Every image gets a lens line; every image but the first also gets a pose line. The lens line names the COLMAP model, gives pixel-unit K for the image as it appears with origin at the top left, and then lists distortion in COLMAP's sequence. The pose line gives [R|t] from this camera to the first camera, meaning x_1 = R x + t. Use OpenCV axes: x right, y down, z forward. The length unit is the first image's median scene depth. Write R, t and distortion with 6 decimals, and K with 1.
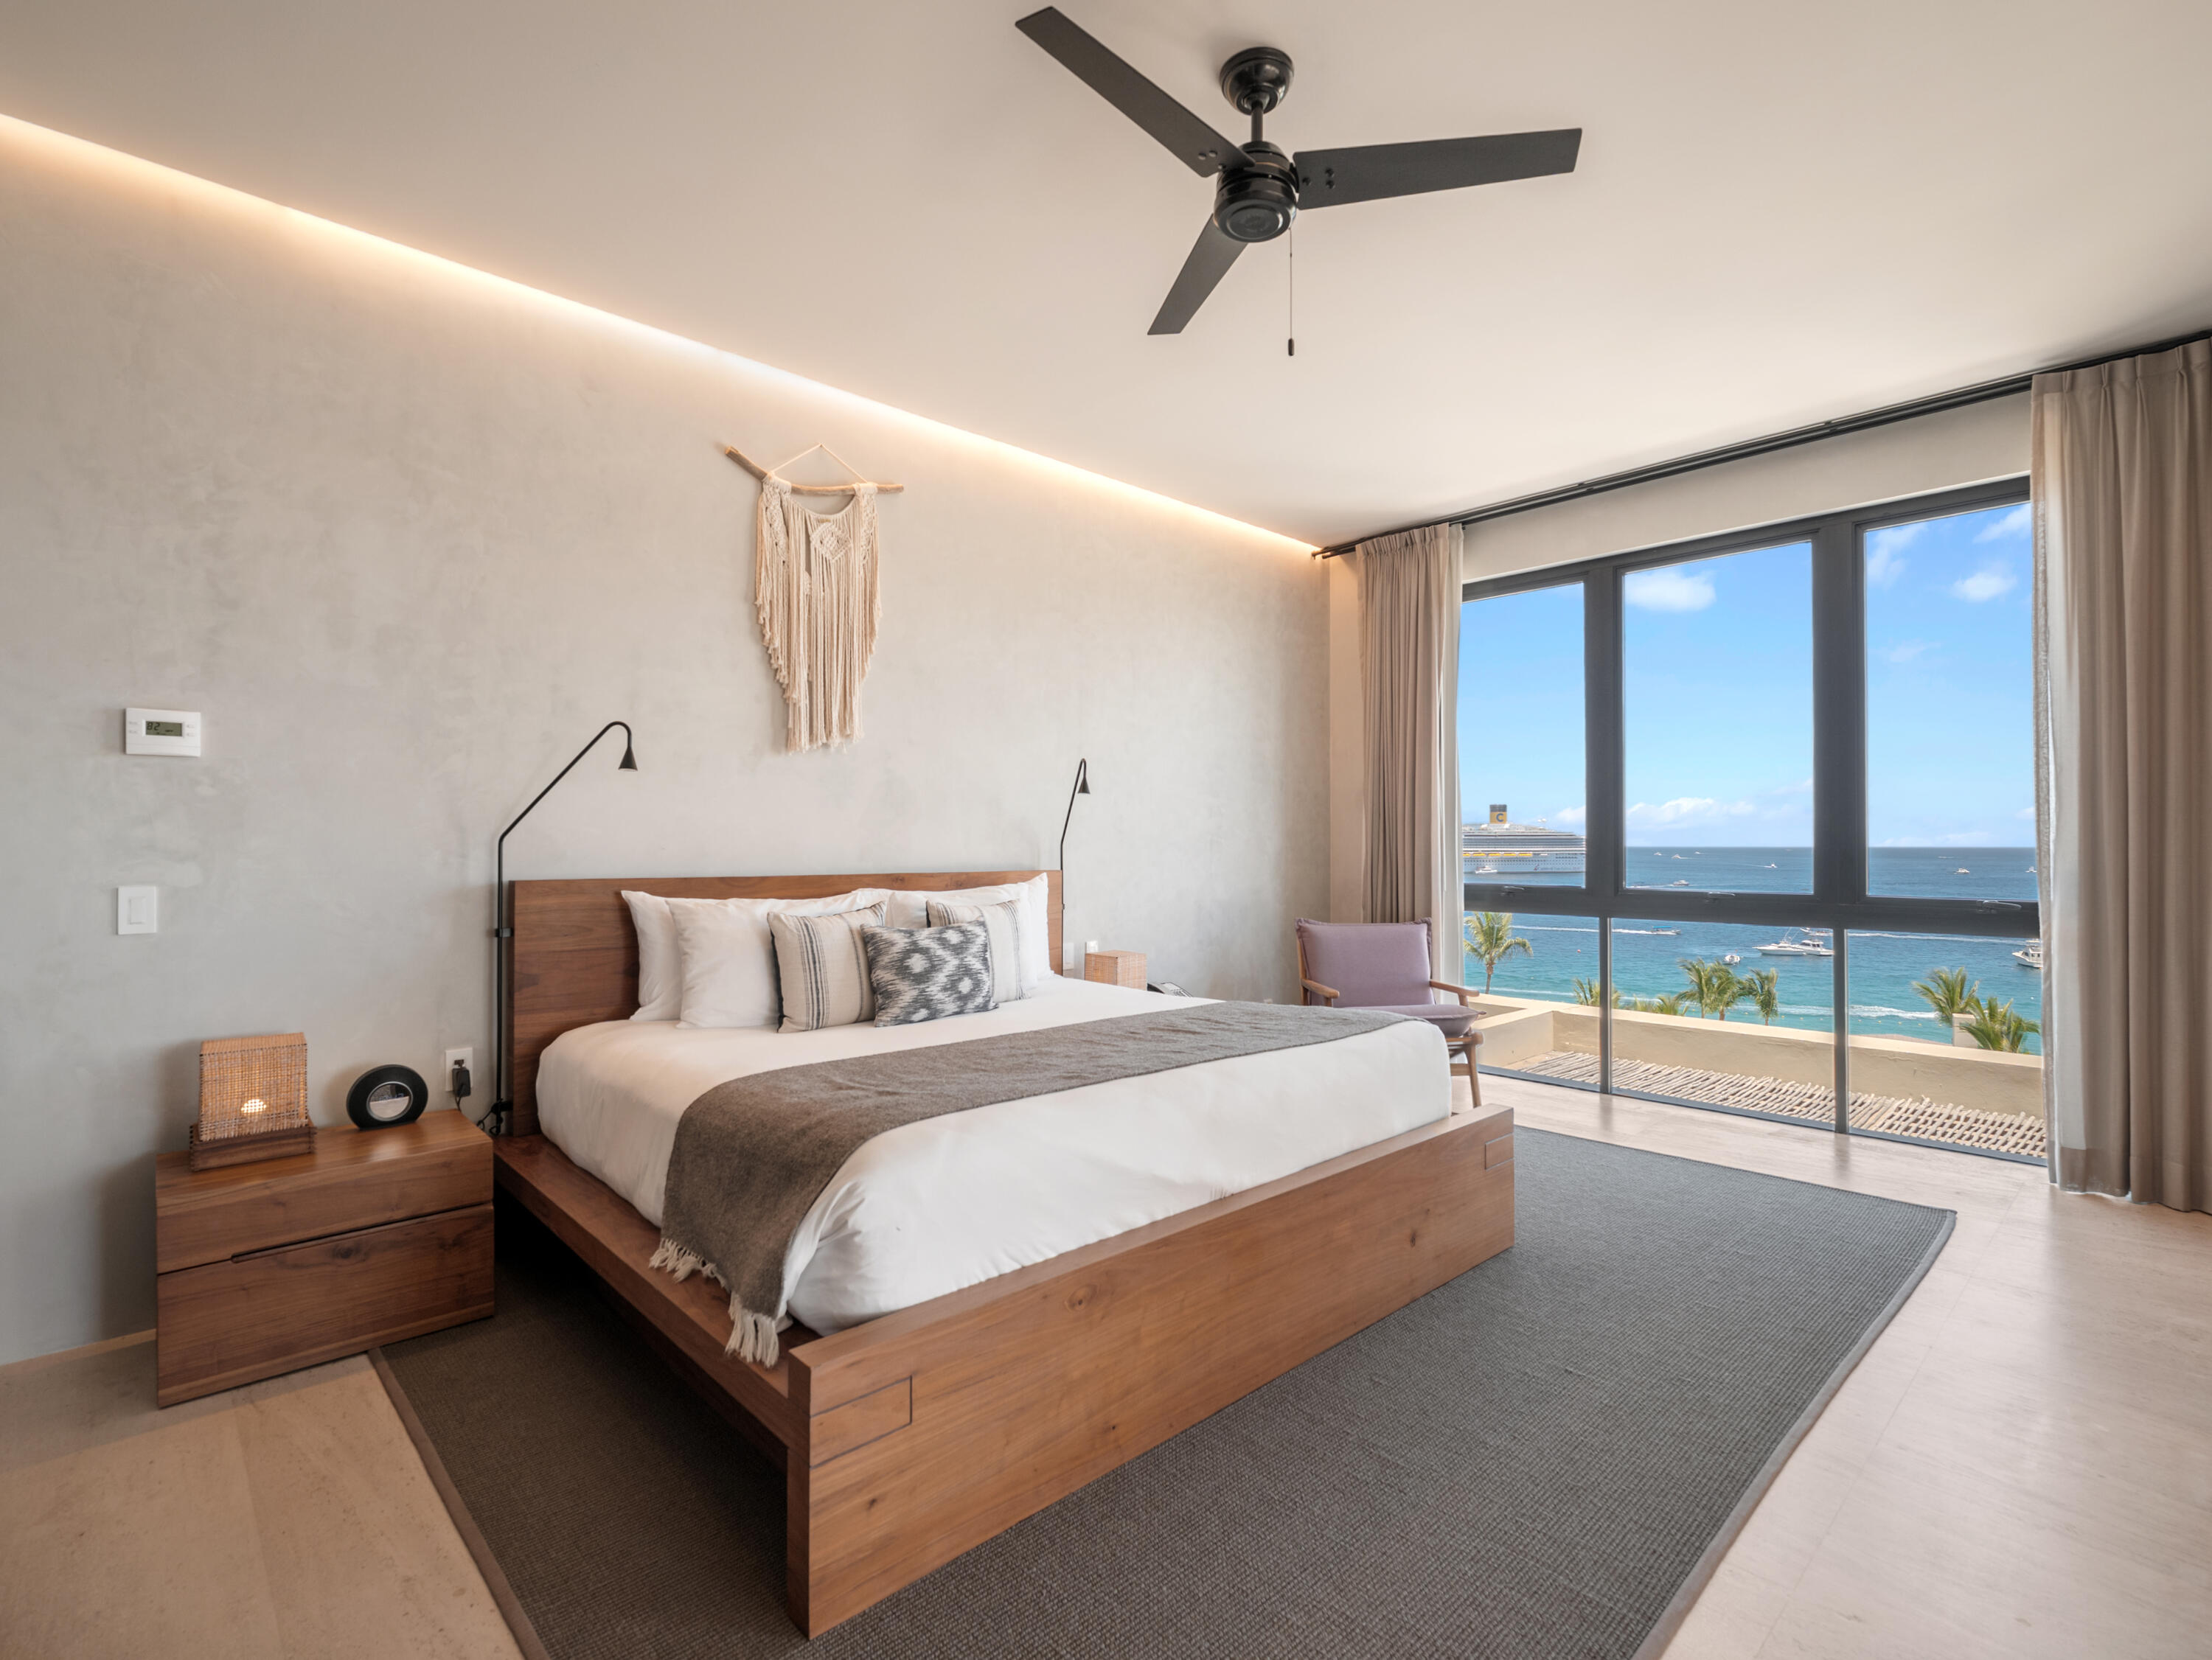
lens RADIAL K [[1049.3, 0, 1112.1], [0, 1049.3, 837.9], [0, 0, 1]] dist [0.005000, 0.000181]
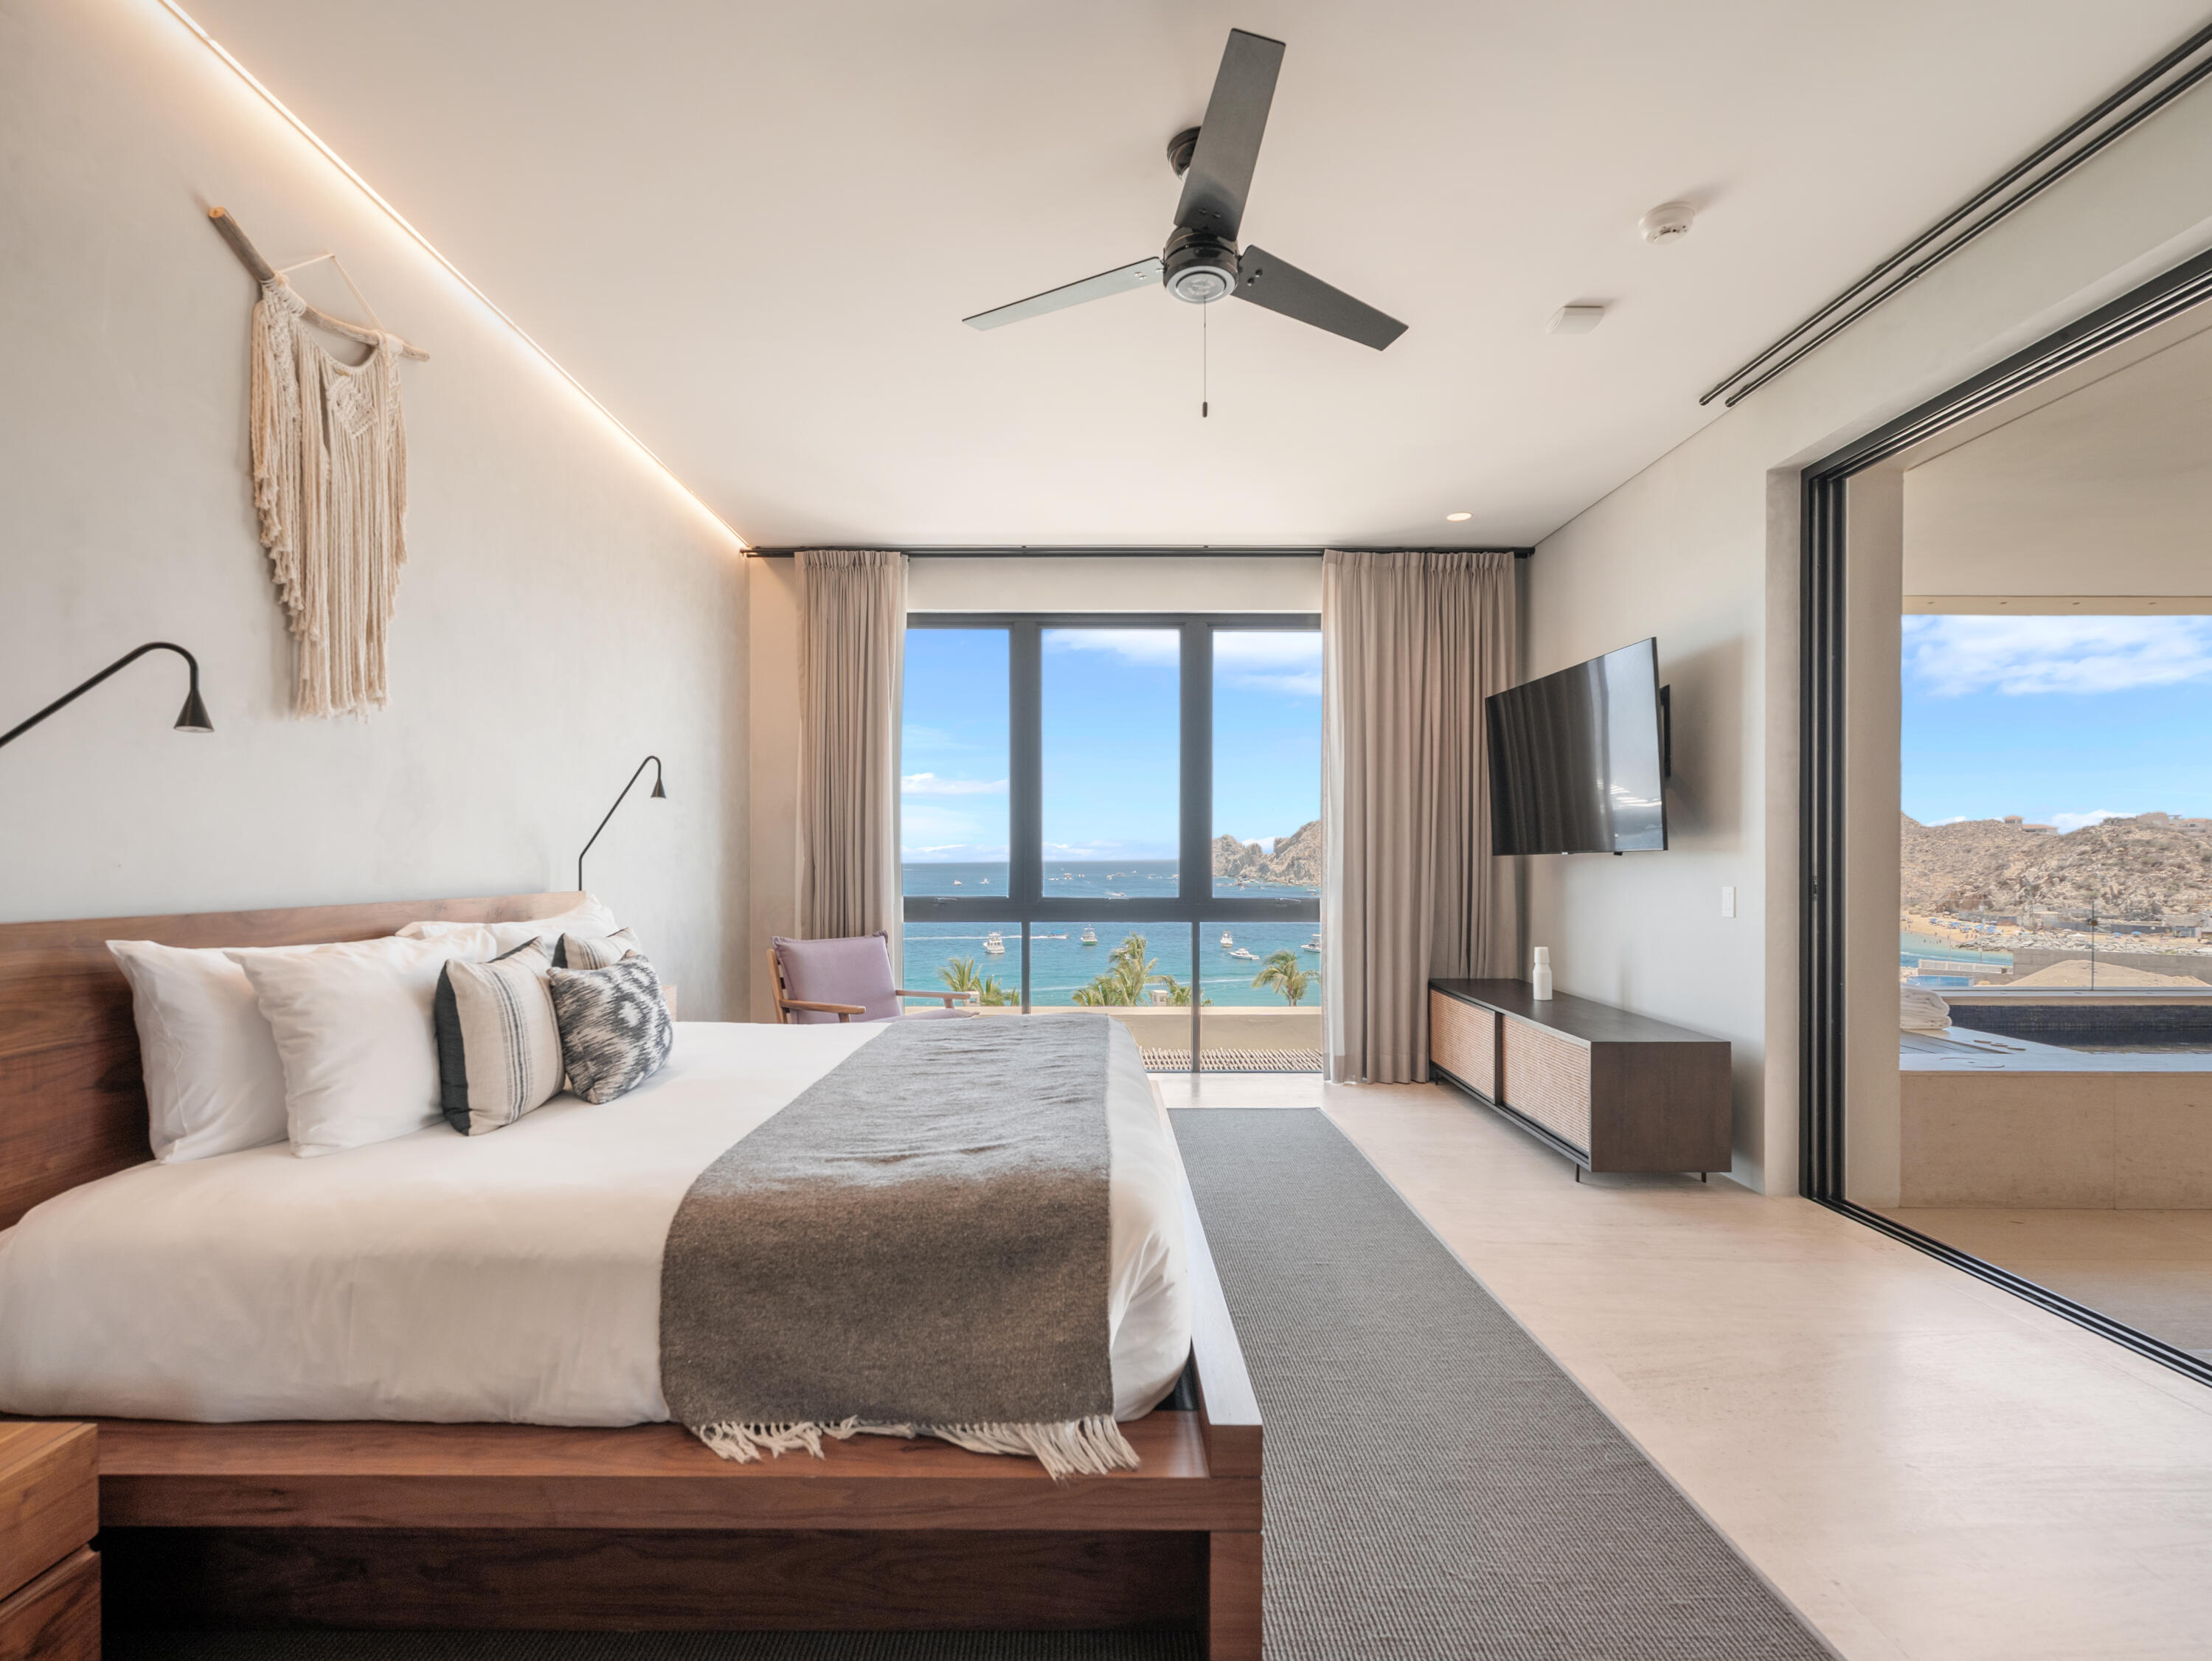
lens RADIAL K [[1049.5, 0, 1088.7], [0, 1049.5, 861.2], [0, 0, 1]] dist [0.005000, 0.000181]
pose [[0.691169, -0.001188, 0.722692, -0.443211], [-0.004210, 0.999975, 0.005671, 0.001914], [-0.722680, -0.006962, 0.691147, 0.199695]]
